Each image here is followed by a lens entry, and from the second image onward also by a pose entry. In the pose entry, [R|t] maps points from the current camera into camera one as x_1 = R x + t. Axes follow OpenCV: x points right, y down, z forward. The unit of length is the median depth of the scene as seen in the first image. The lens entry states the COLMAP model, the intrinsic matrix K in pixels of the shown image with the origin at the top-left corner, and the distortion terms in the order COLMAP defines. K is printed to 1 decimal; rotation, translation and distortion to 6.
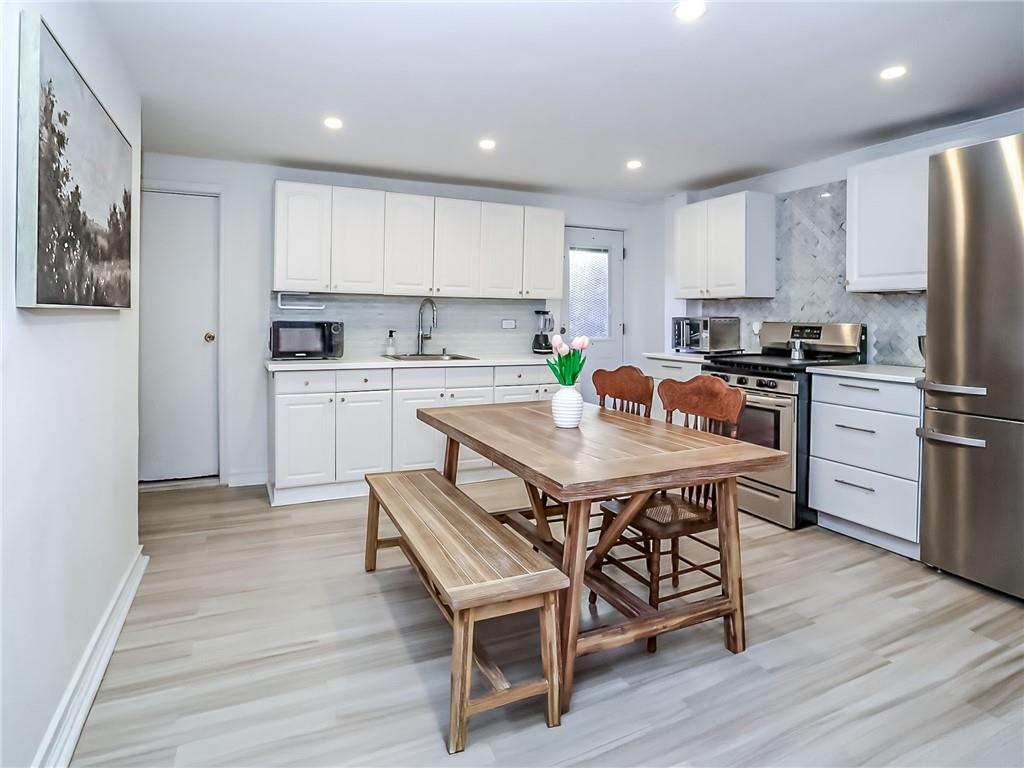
lens RADIAL K [[597.0, 0, 510.6], [0, 597.0, 319.5], [0, 0, 1]] dist [-0.033393, 0.000605]
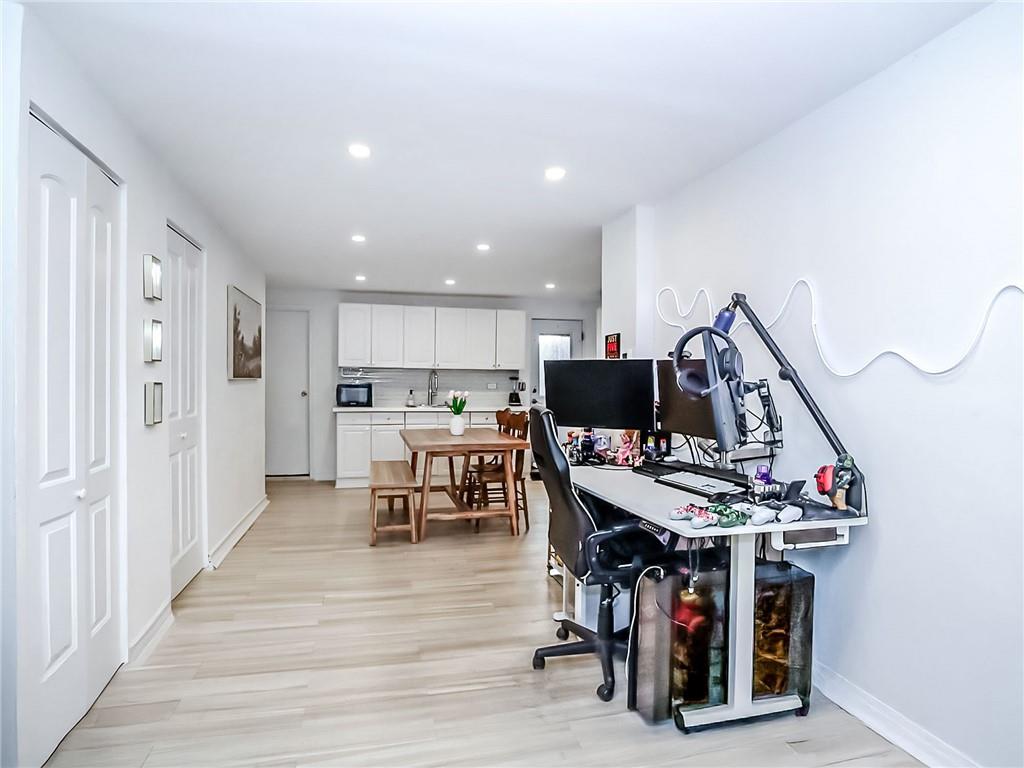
lens RADIAL K [[593.4, 0, 512.0], [0, 593.4, 384.0], [0, 0, 1]] dist [-0.033082, -0.000036]
pose [[0.985358, -0.000306, -0.170500, 0.388375], [0.000548, 0.999999, 0.001370, 0.000190], [0.170499, -0.001443, 0.985357, -0.602124]]
